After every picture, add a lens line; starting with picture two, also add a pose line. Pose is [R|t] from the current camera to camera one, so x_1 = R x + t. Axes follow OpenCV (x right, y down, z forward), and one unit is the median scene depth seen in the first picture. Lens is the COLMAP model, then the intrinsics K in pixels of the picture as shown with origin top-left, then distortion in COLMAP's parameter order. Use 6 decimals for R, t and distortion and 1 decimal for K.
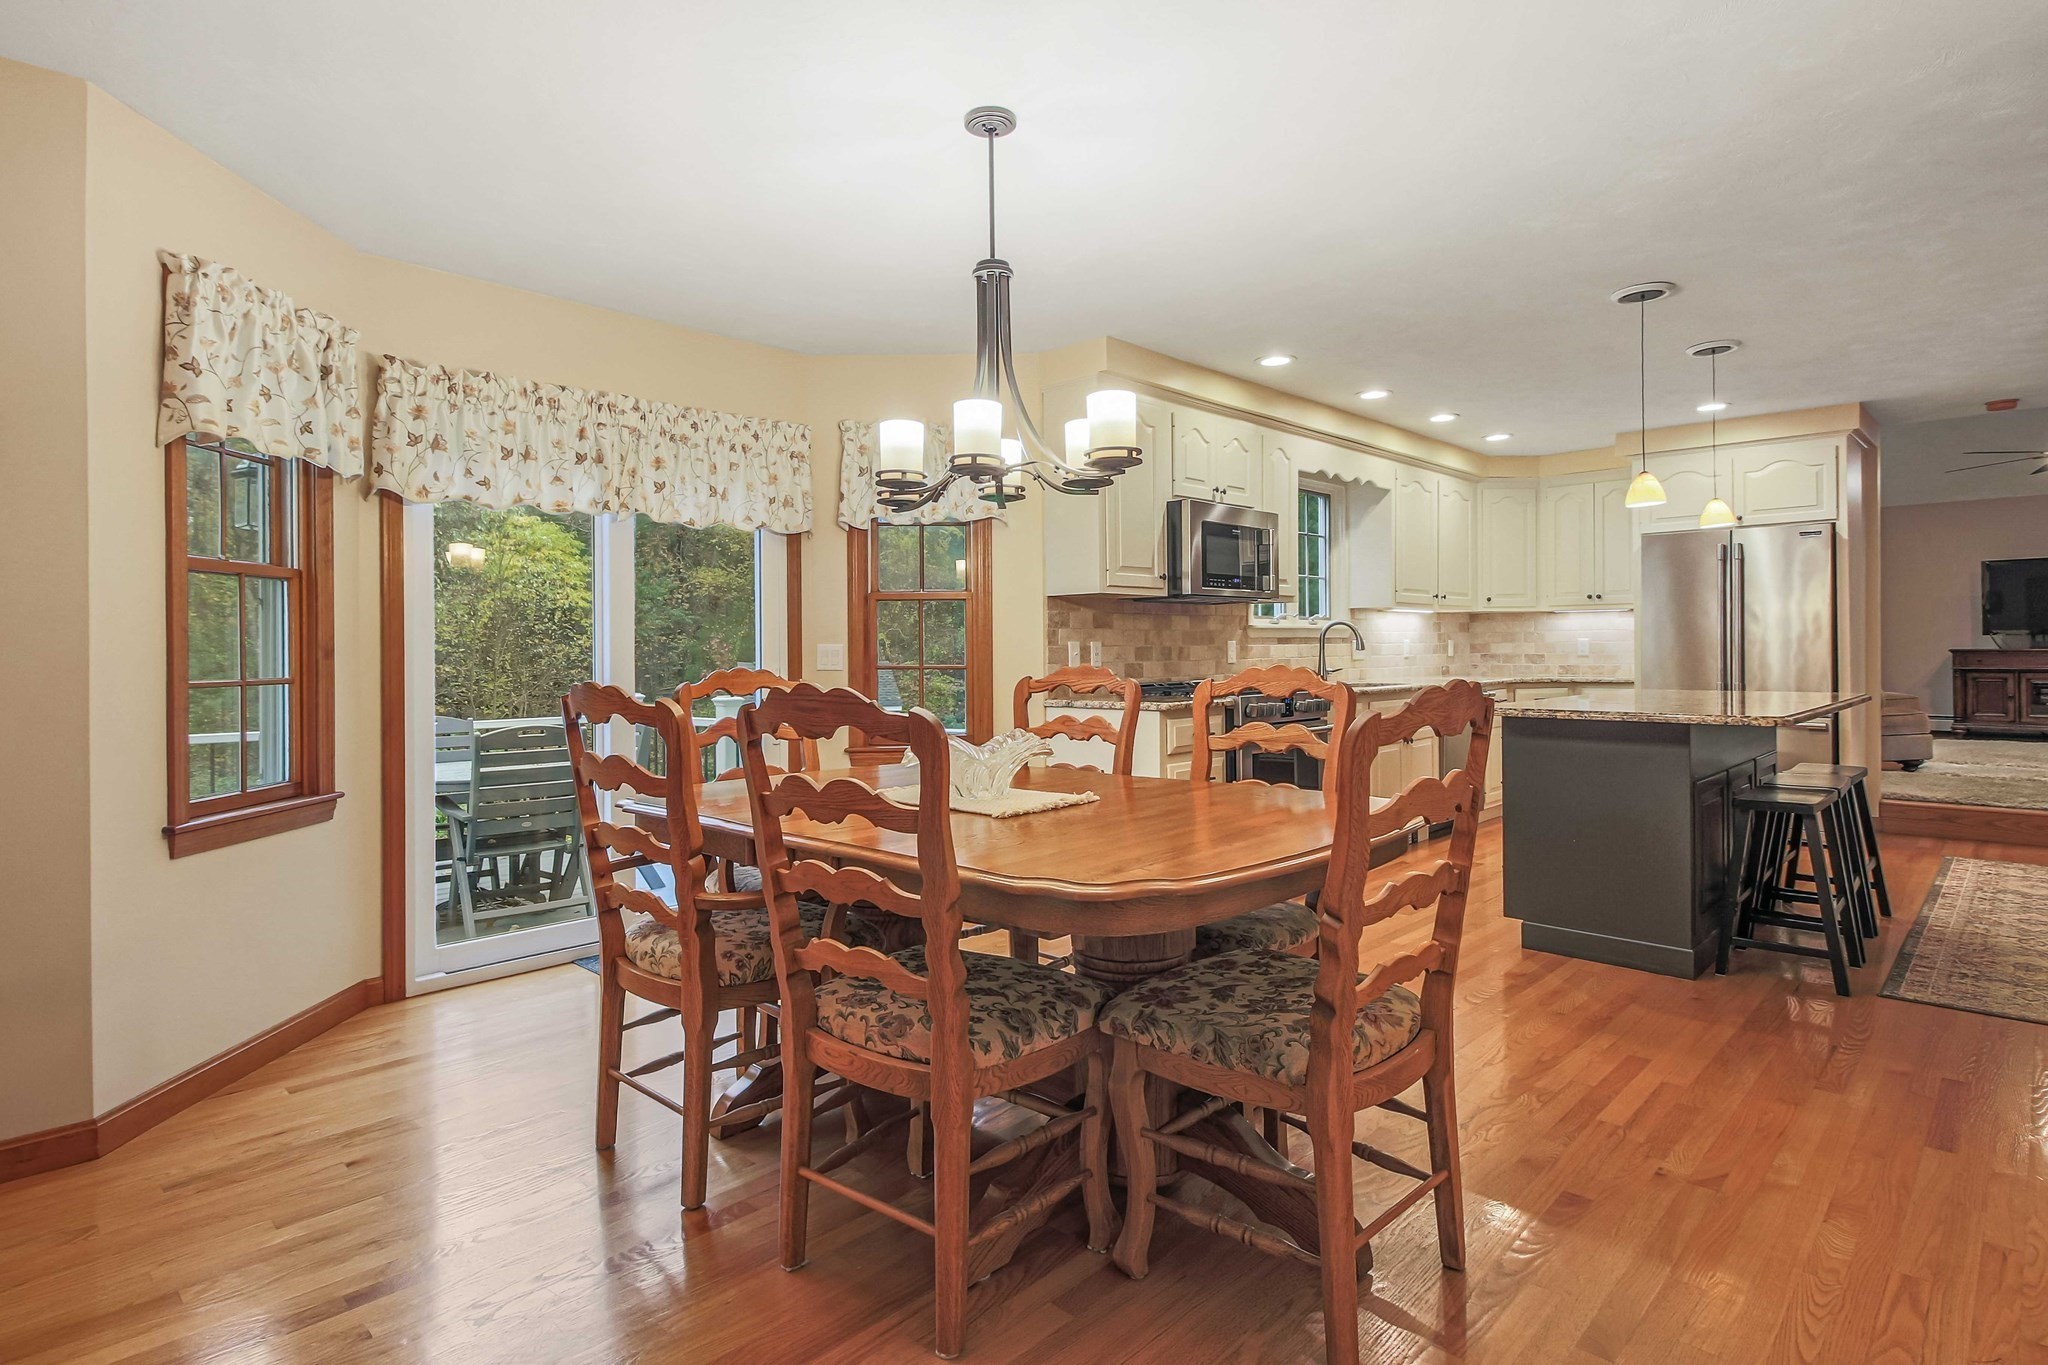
lens RADIAL K [[1048.2, 0, 1017.5], [0, 1048.2, 663.9], [0, 0, 1]] dist [-0.002691, -0.006992]
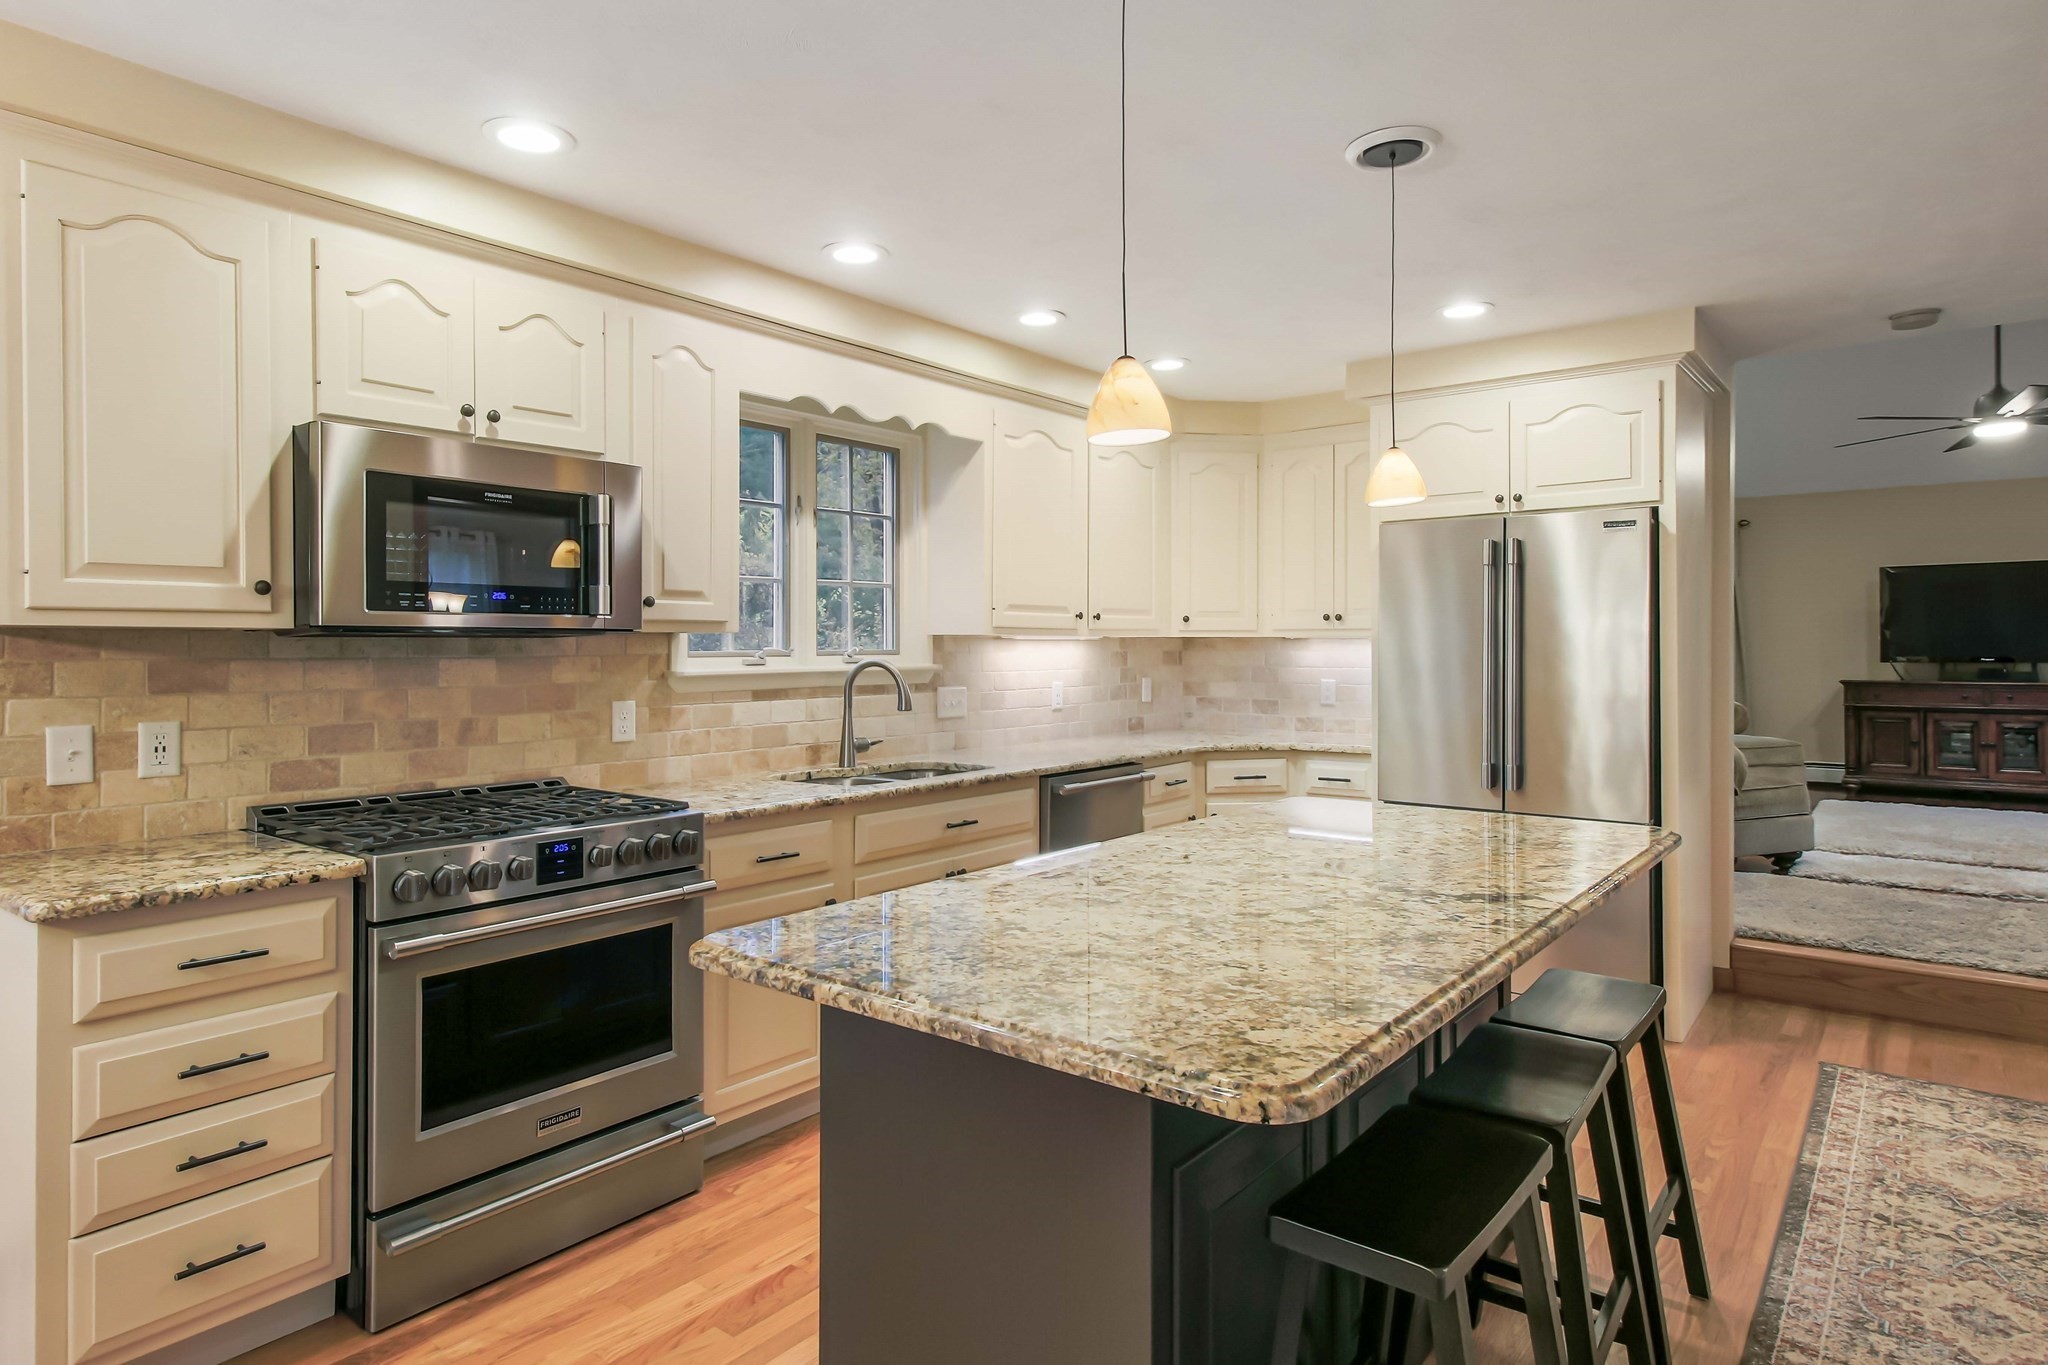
lens RADIAL K [[1151.2, 0, 1029.3], [0, 1151.2, 663.1], [0, 0, 1]] dist [0.007272, 0.001589]
pose [[0.993468, 0.004567, 0.114024, 0.317448], [-0.004486, 0.999989, -0.000968, -0.038635], [-0.114027, 0.000451, 0.993478, 0.344644]]
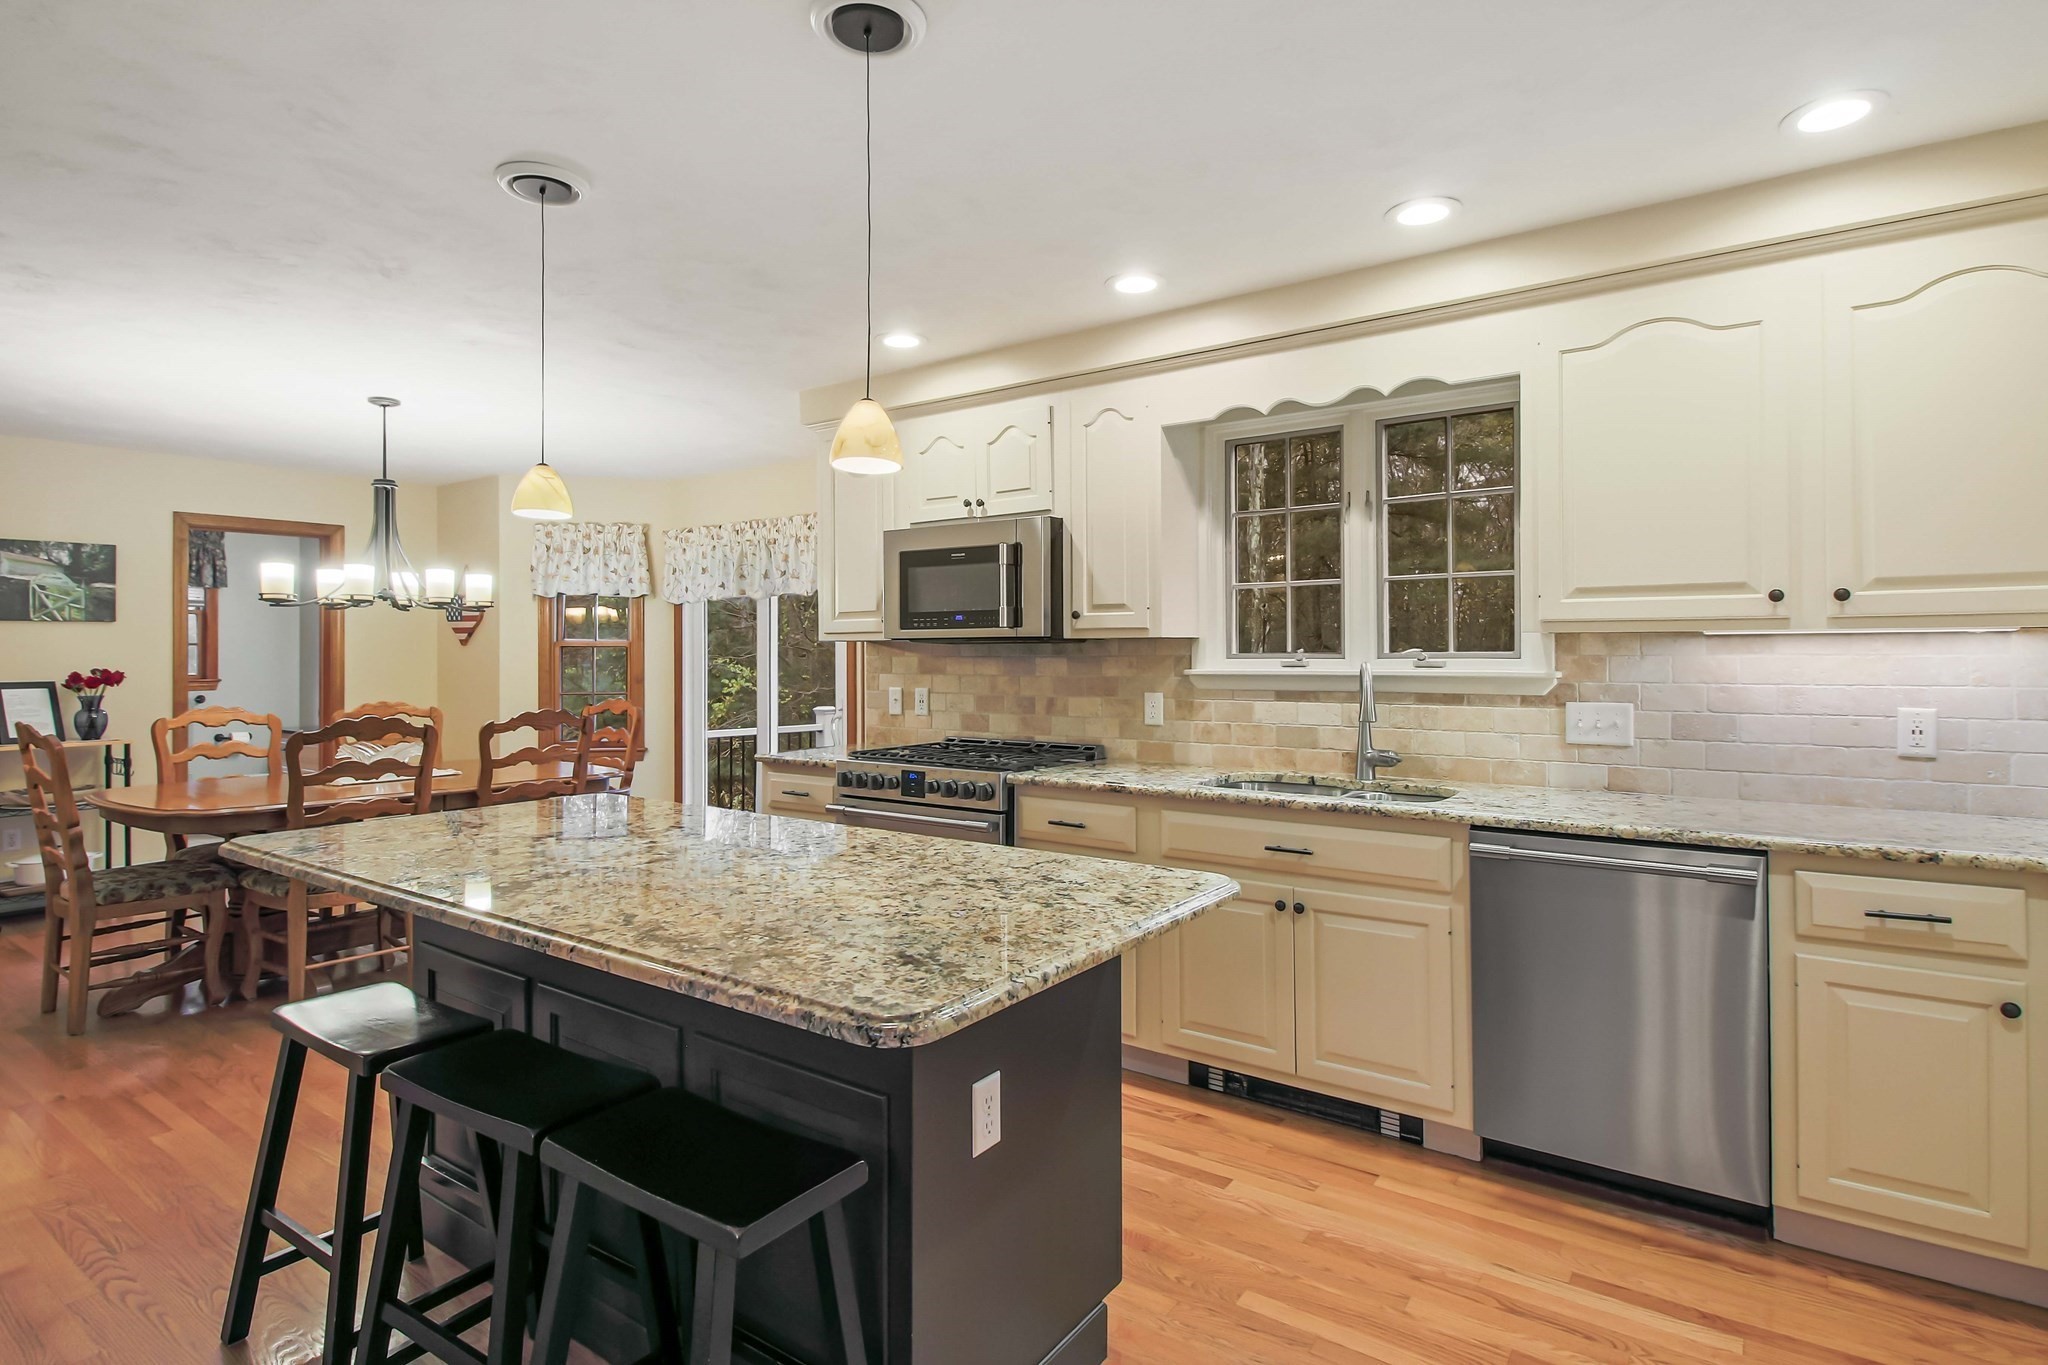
lens RADIAL K [[1048.2, 0, 1021.4], [0, 1048.2, 666.6], [0, 0, 1]] dist [-0.002691, -0.006992]
pose [[0.154378, 0.022181, -0.987763, 0.796187], [-0.012663, 0.999710, 0.020470, -0.047624], [0.987931, 0.009348, 0.154615, 0.740262]]
